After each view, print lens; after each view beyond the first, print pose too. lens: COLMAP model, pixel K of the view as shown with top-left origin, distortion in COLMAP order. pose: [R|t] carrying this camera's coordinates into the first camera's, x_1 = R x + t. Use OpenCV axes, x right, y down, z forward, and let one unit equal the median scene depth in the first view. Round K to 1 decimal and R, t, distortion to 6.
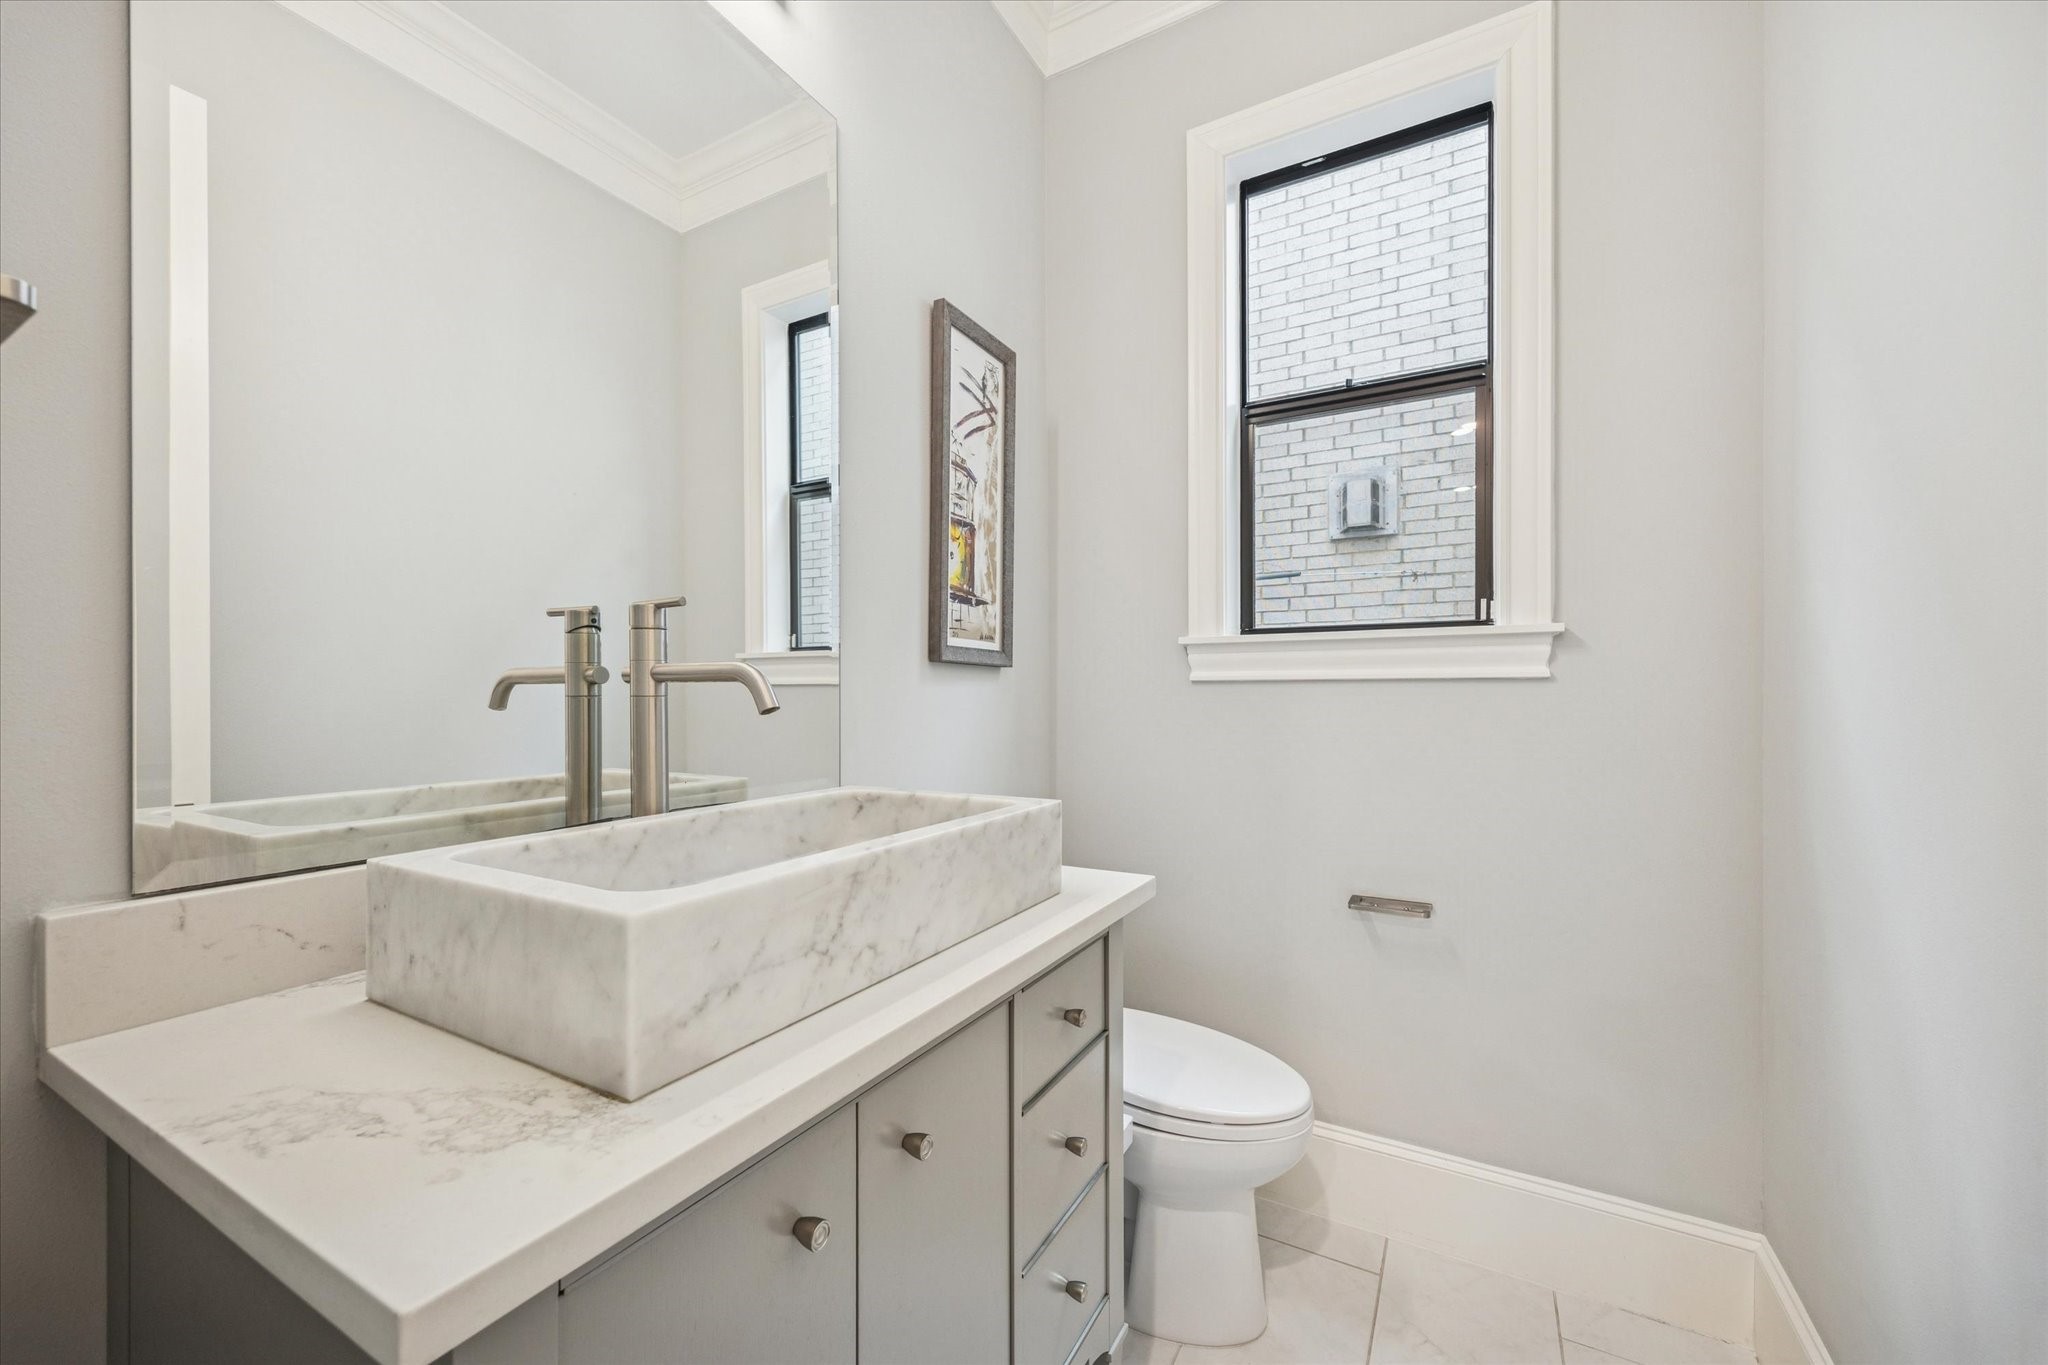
lens RADIAL K [[796.7, 0, 1010.6], [0, 796.7, 684.6], [0, 0, 1]] dist [0.002857, 0.000432]
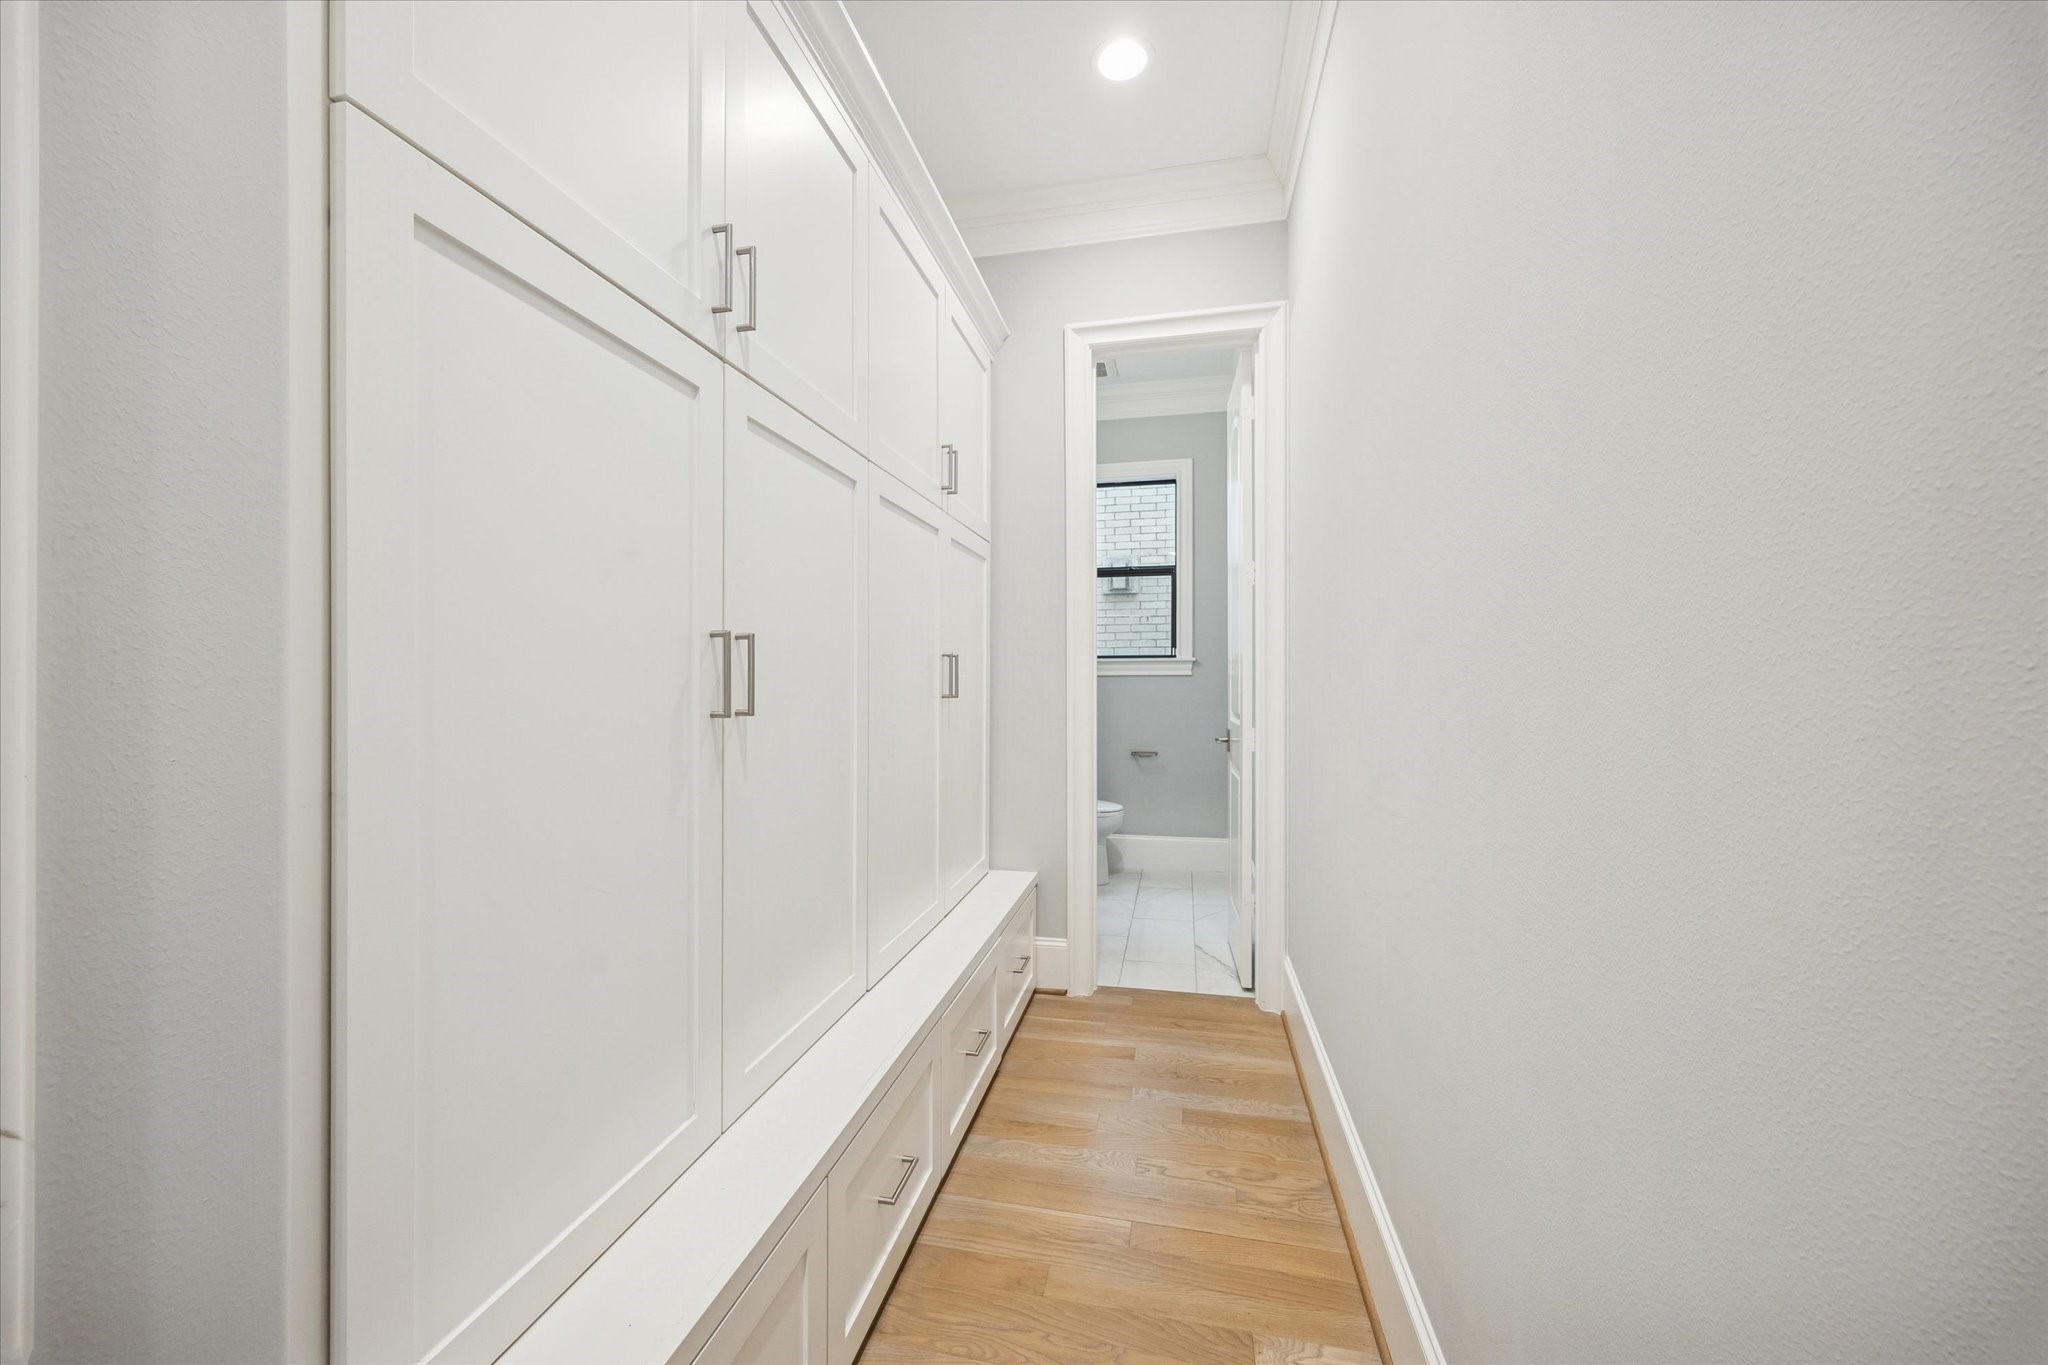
lens RADIAL K [[796.7, 0, 1022.0], [0, 796.7, 674.9], [0, 0, 1]] dist [0.002857, 0.000432]
pose [[0.948269, -0.001455, 0.317465, -0.777976], [0.001796, 0.999998, -0.000783, -0.007690], [-0.317463, 0.001313, 0.948270, -1.443228]]
